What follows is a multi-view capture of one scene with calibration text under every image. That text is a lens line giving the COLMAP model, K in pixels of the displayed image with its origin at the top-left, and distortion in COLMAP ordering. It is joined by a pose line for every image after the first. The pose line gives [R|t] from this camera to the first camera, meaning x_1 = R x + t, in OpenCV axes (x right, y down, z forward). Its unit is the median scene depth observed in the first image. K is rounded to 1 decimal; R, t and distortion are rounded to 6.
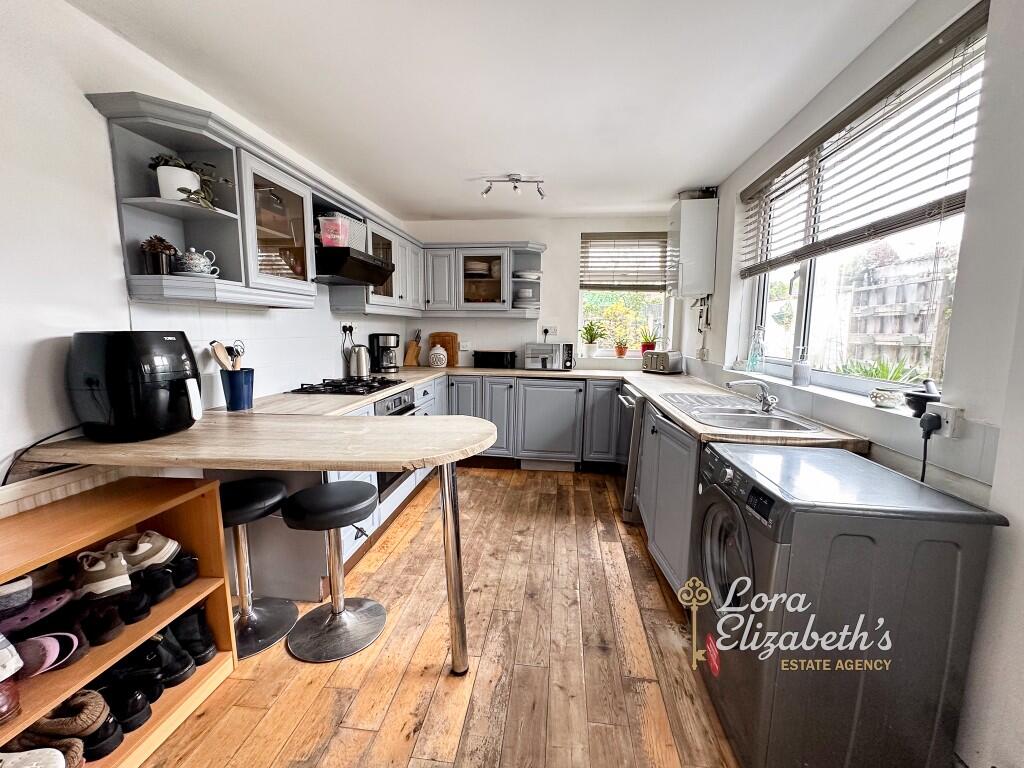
lens RADIAL K [[409.5, 0, 512.2], [0, 409.5, 382.7], [0, 0, 1]] dist [-0.001613, -0.000071]
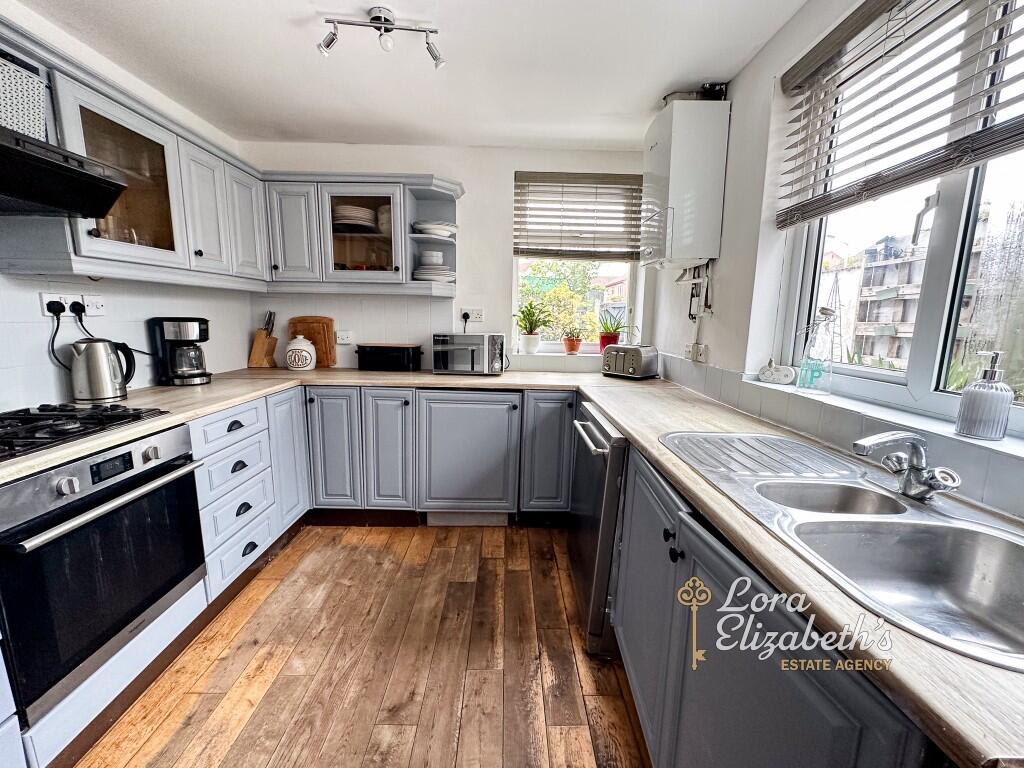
lens RADIAL K [[409.5, 0, 512.6], [0, 409.5, 382.9], [0, 0, 1]] dist [-0.001613, -0.000071]
pose [[0.990212, -0.014569, 0.138807, 0.074152], [0.010084, 0.999406, 0.032959, -0.042054], [-0.139204, -0.031237, 0.989771, 0.358817]]
